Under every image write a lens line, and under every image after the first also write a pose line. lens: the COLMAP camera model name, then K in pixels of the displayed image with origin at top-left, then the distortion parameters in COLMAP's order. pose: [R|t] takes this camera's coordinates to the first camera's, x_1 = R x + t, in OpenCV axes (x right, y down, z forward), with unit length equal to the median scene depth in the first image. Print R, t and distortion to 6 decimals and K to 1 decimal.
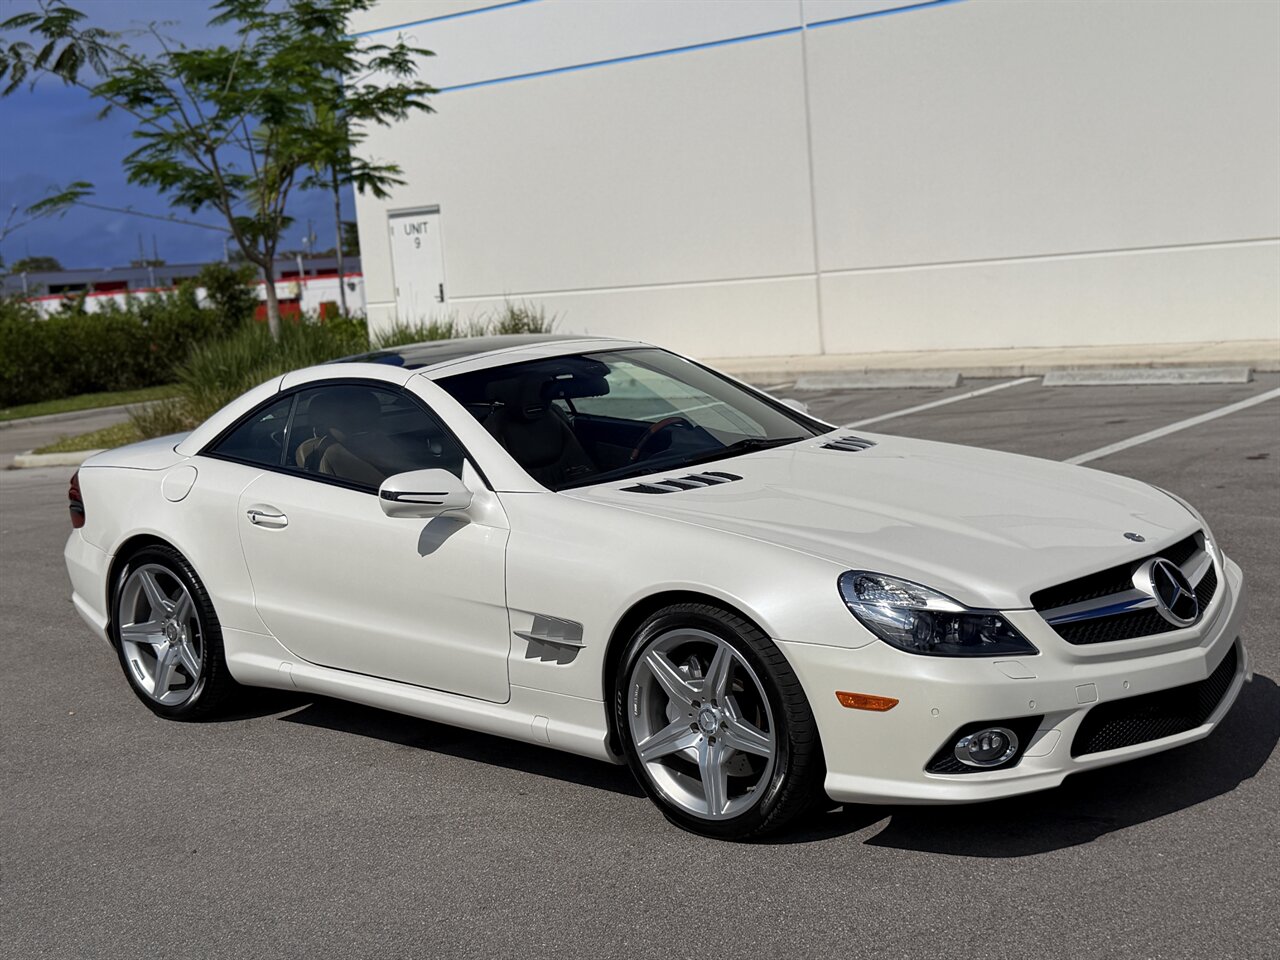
lens RADIAL K [[1779.6, 0, 634.9], [0, 1779.6, 477.8], [0, 0, 1]] dist [0.131001, 0.000000]
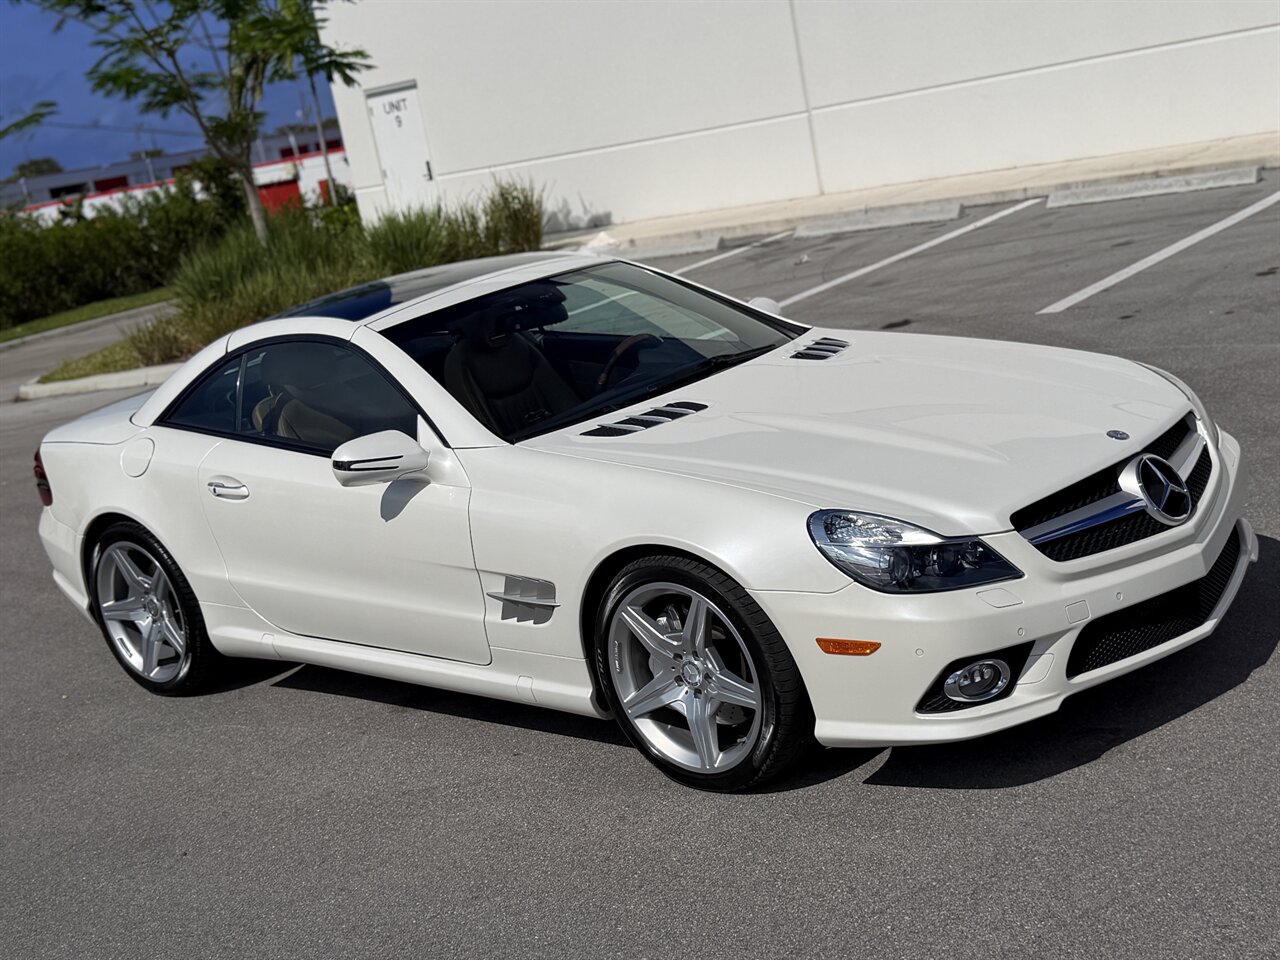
lens RADIAL K [[1779.6, 0, 638.6], [0, 1779.6, 480.6], [0, 0, 1]] dist [0.131001, 0.000000]
pose [[0.993976, -0.107497, -0.021340, 0.040719], [0.108983, 0.990058, 0.088931, -0.050681], [0.011568, -0.090721, 0.995809, 0.047986]]
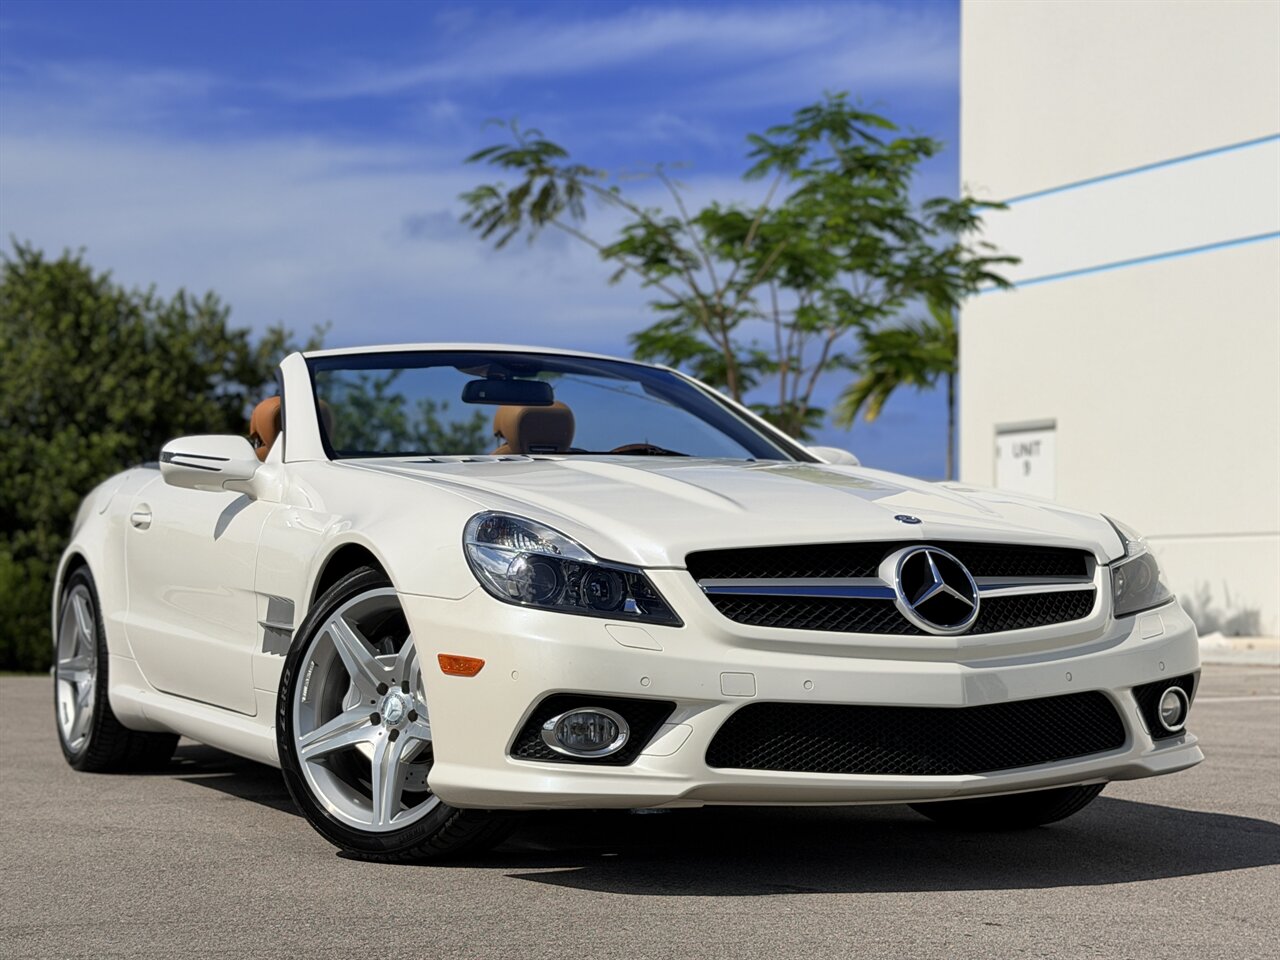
lens RADIAL K [[2352.1, 0, 679.2], [0, 2352.1, 500.8], [0, 0, 1]] dist [0.083001, 0.000000]
pose [[0.933355, 0.058771, -0.354111, 0.494314], [-0.110898, 0.985458, -0.128745, 0.149663], [0.341395, 0.159435, 0.926299, 0.050260]]
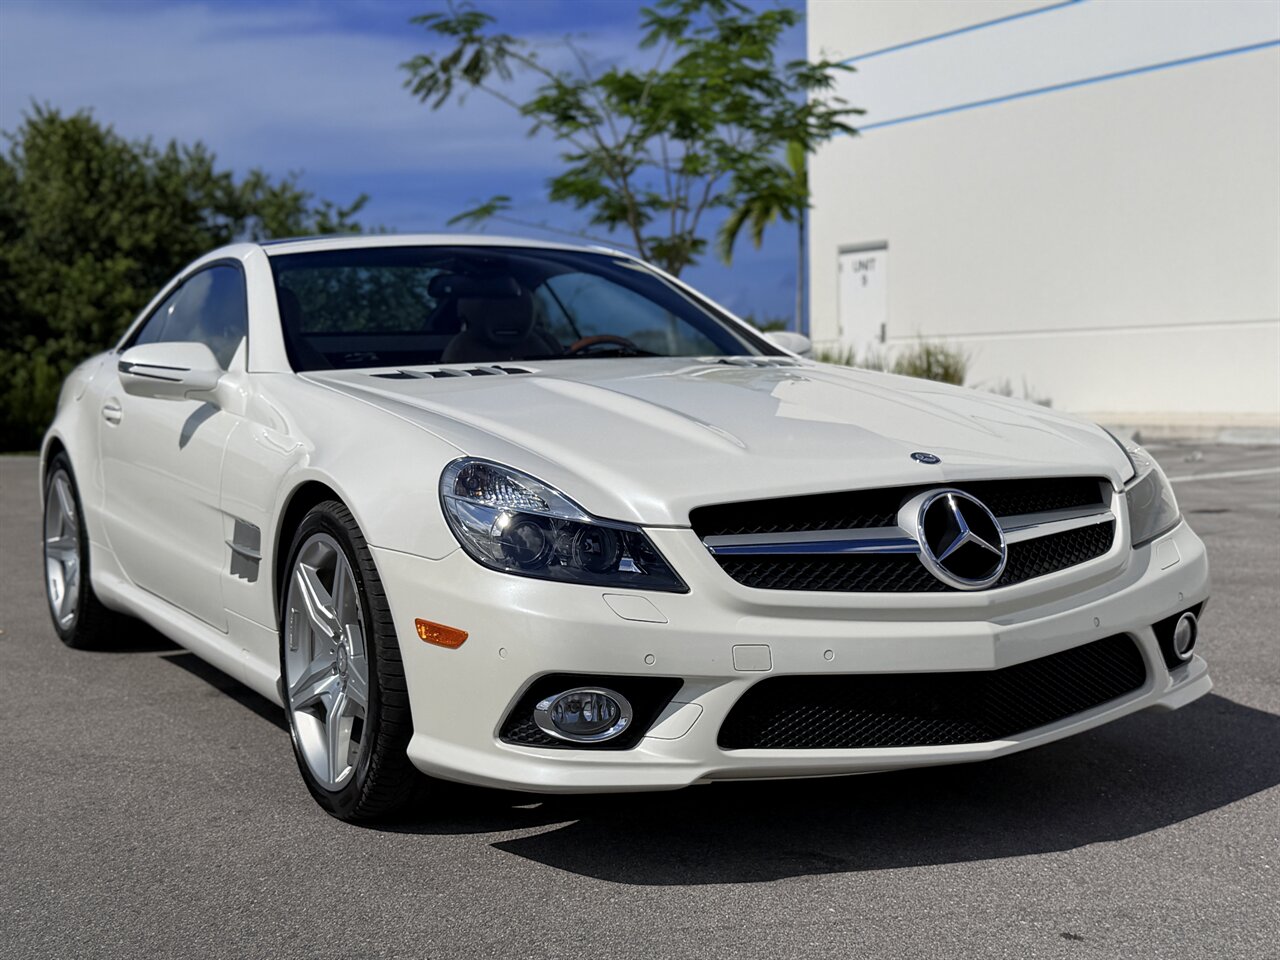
lens RADIAL K [[1779.6, 0, 626.9], [0, 1779.6, 473.5], [0, 0, 1]] dist [0.131001, 0.000000]
pose [[0.944580, 0.075785, -0.319413, 0.358580], [-0.090469, 0.995405, -0.031365, 0.065033], [0.315568, 0.058524, 0.947096, 0.290939]]
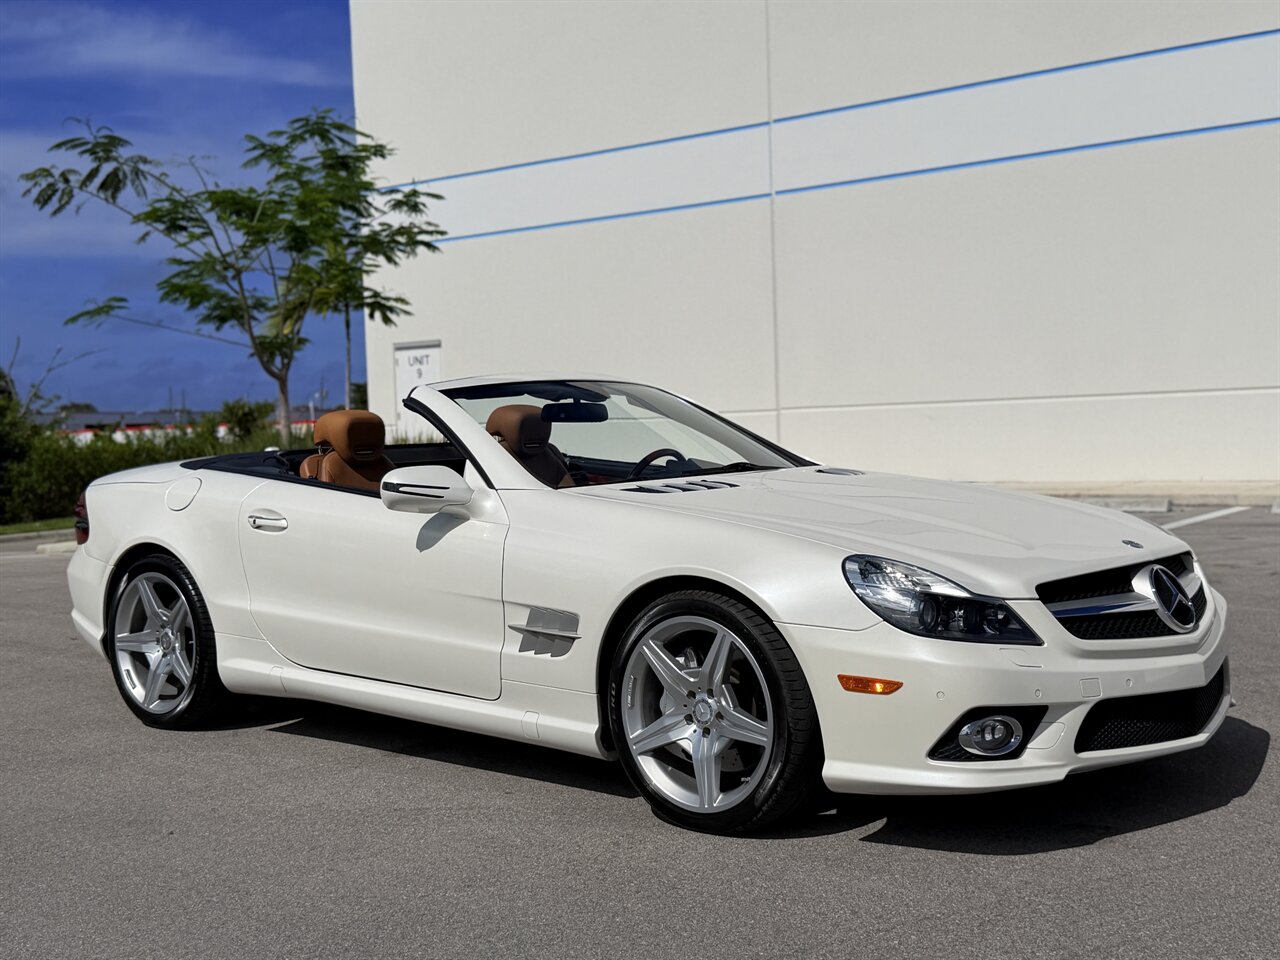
lens RADIAL K [[1574.4, 0, 644.7], [0, 1574.4, 474.8], [0, 0, 1]] dist [0.111378, 0.000000]
pose [[0.998779, 0.042323, 0.025482, -0.017656], [-0.039818, 0.994975, -0.091863, 0.080329], [-0.029242, 0.090736, 0.995446, 0.108843]]
